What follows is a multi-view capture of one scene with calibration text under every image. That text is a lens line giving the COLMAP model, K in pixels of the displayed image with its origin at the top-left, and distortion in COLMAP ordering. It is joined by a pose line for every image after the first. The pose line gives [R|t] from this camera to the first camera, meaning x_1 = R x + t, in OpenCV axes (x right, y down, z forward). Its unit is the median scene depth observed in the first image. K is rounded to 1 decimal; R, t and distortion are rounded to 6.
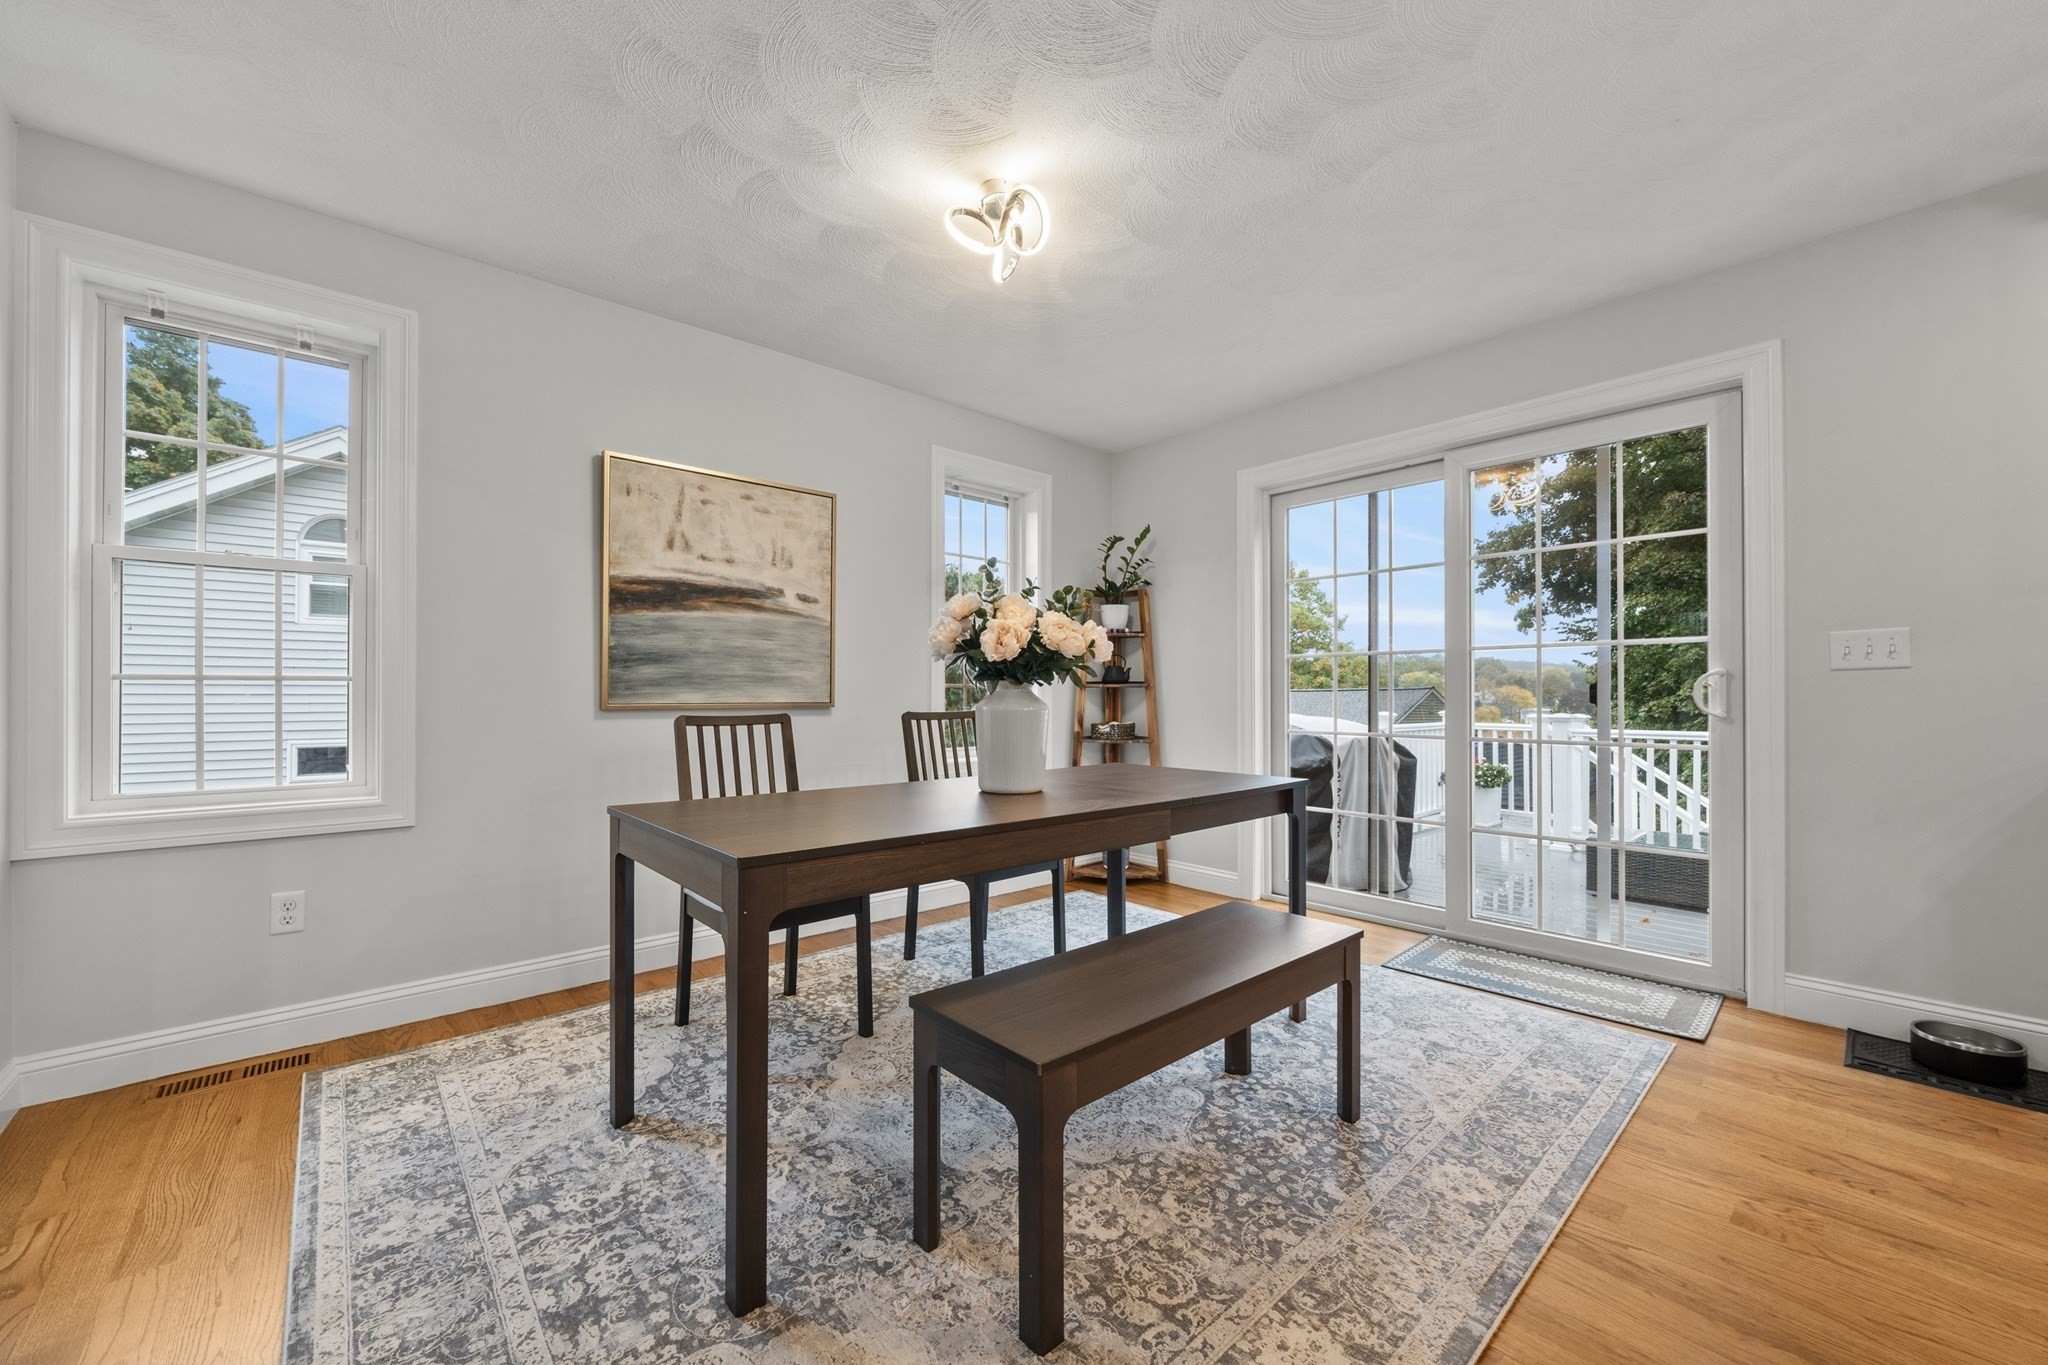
lens RADIAL K [[785.7, 0, 1009.4], [0, 785.7, 685.1], [0, 0, 1]] dist [-0.001246, 0.000002]
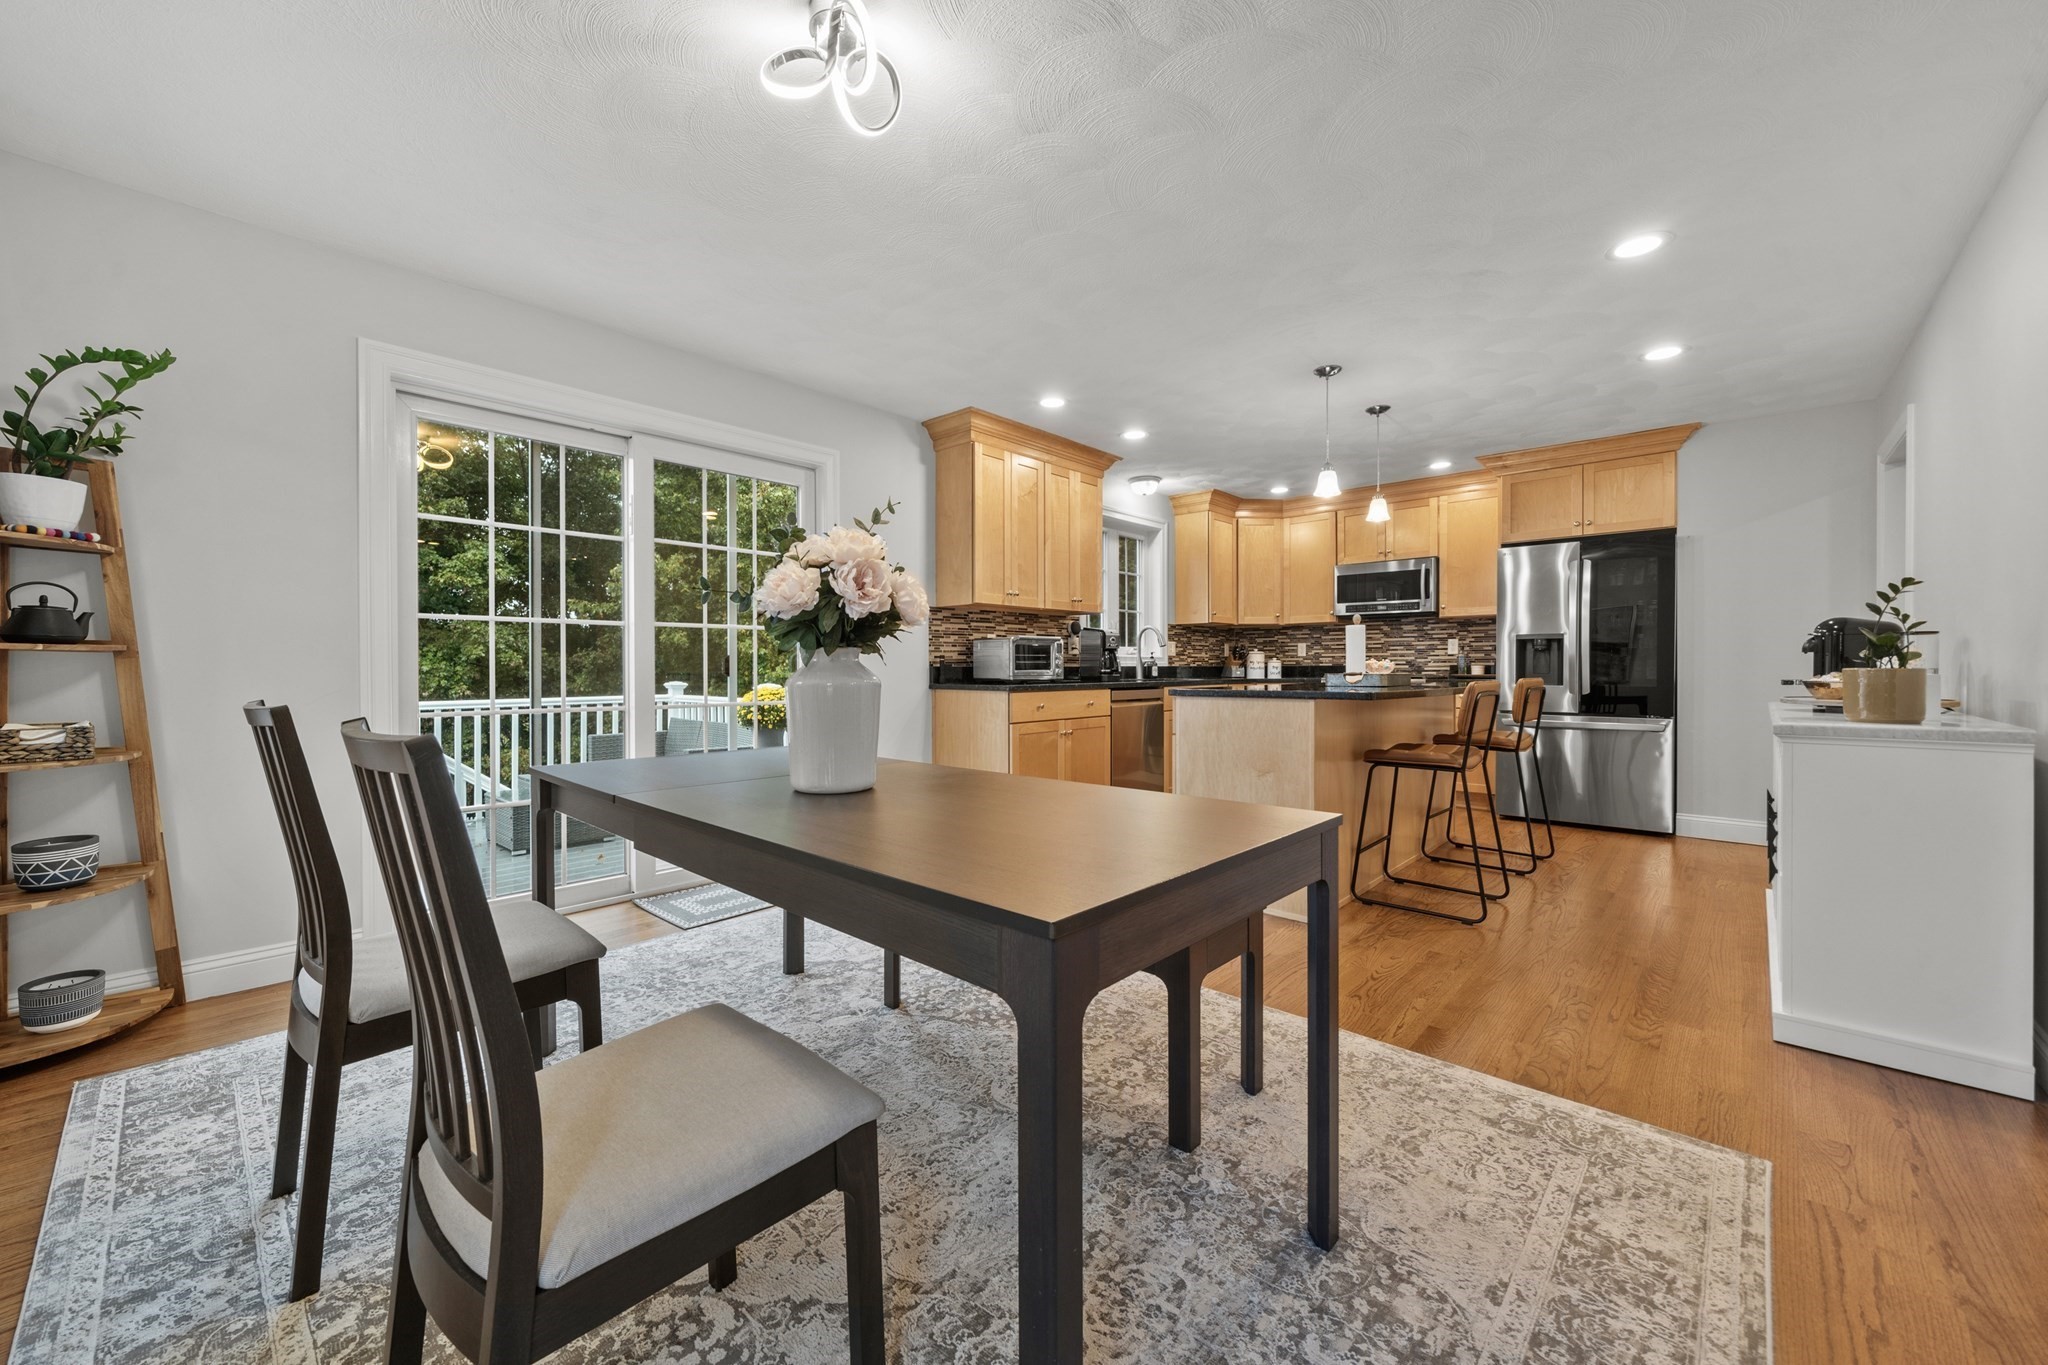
lens RADIAL K [[785.7, 0, 1016.9], [0, 785.7, 681.2], [0, 0, 1]] dist [-0.001246, 0.000002]
pose [[-0.108898, -0.016795, 0.993911, -1.259844], [-0.011407, 0.999813, 0.015645, 0.020129], [-0.993988, -0.009634, -0.109069, 1.444840]]
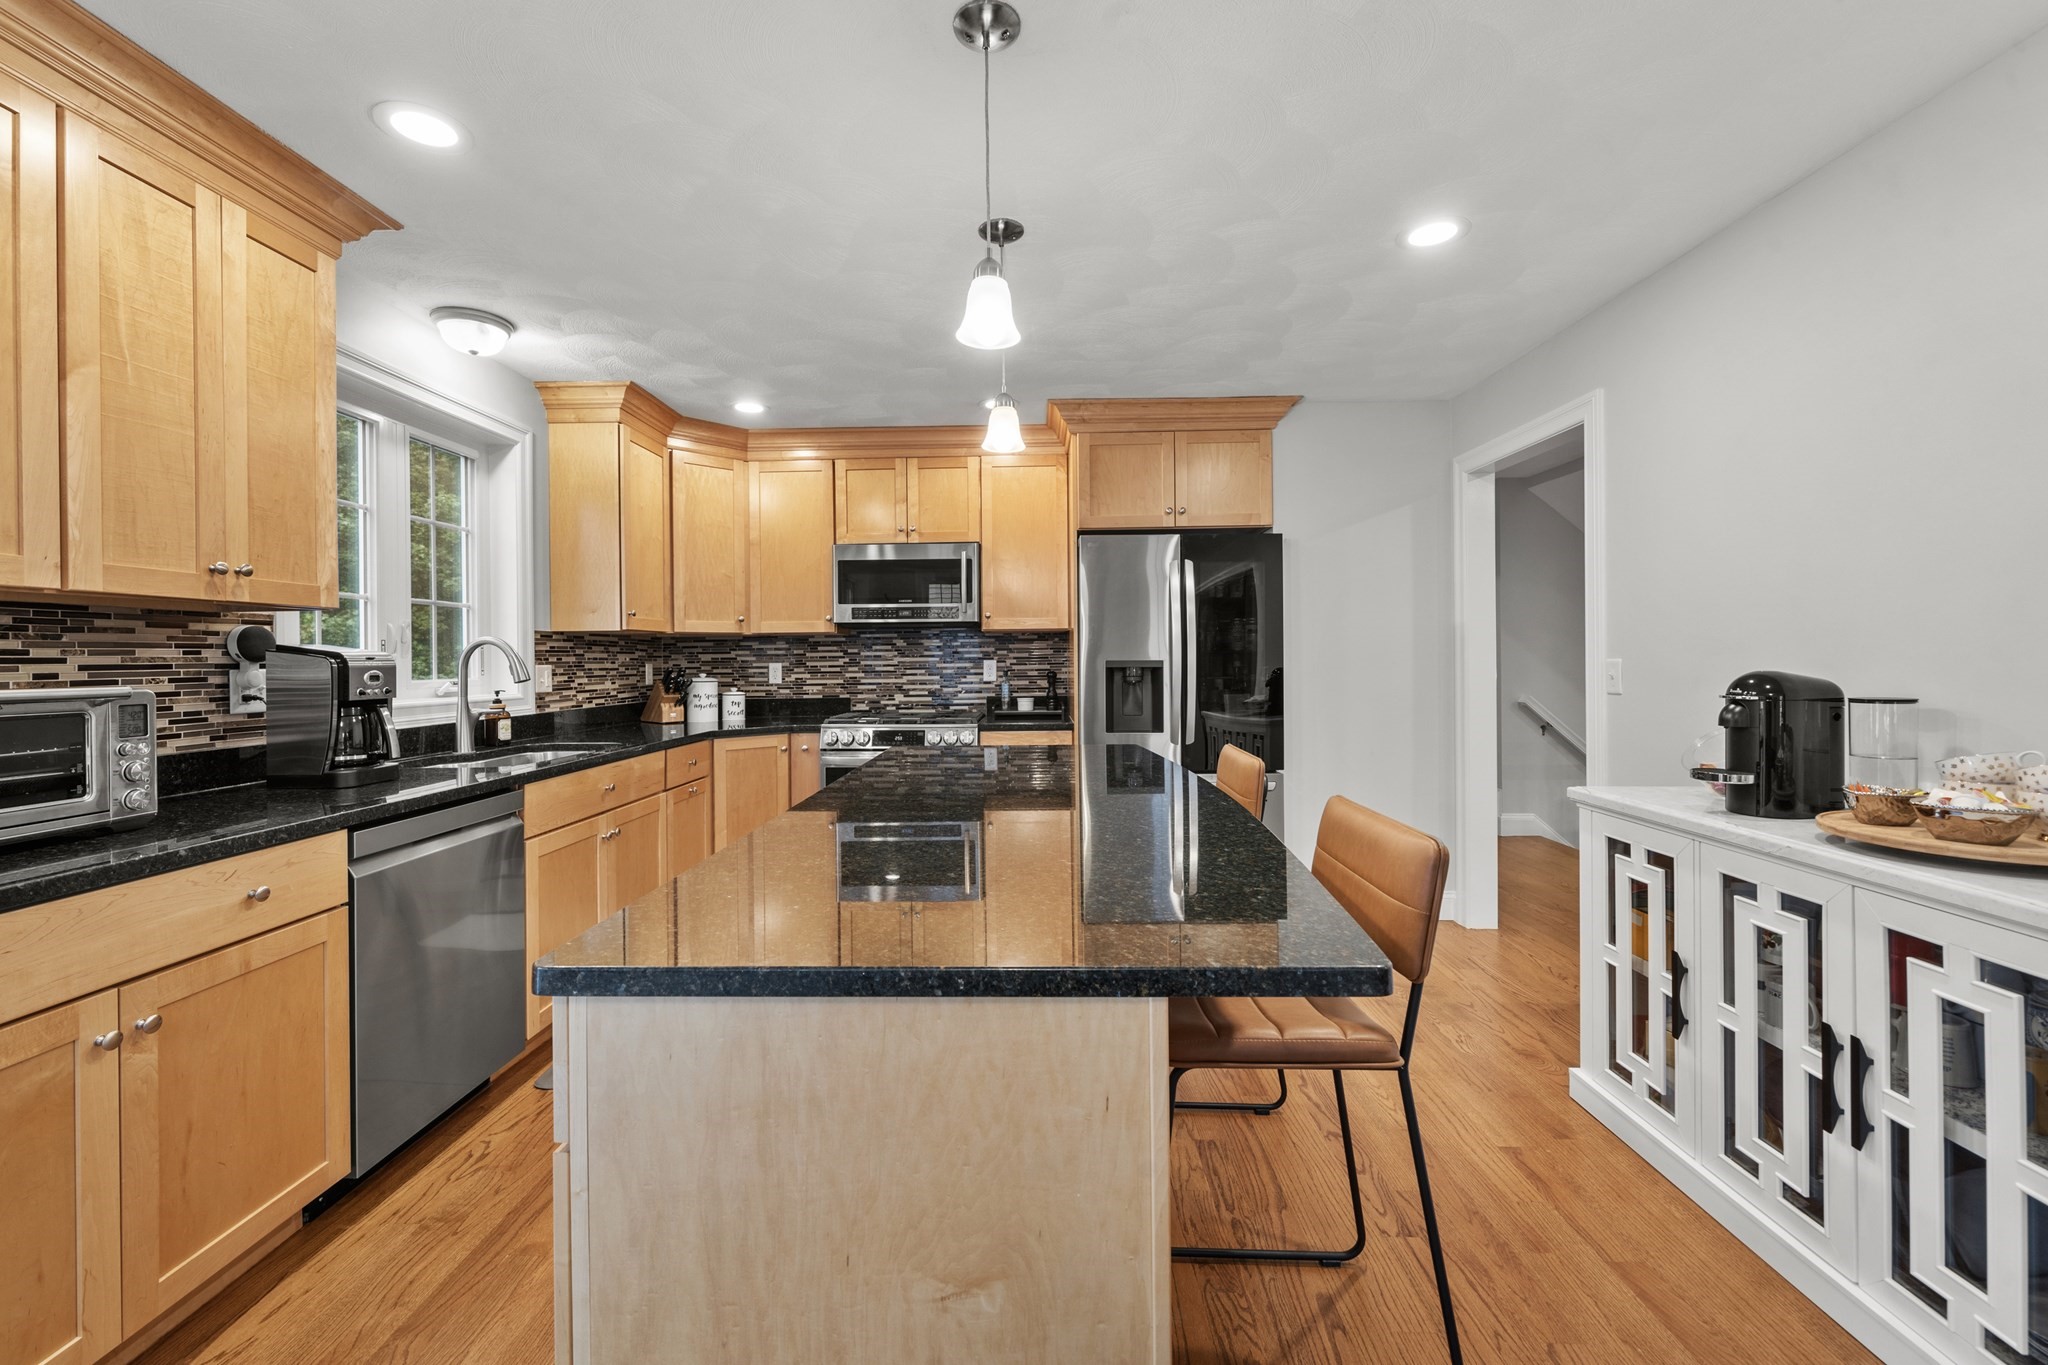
lens RADIAL K [[850.3, 0, 1037.7], [0, 850.3, 656.4], [0, 0, 1]] dist [0.001076, -0.000046]
pose [[-0.738755, 0.011939, 0.673868, 0.475883], [0.001464, 0.999869, -0.016109, -0.140358], [-0.673972, -0.010914, -0.738676, 0.905829]]
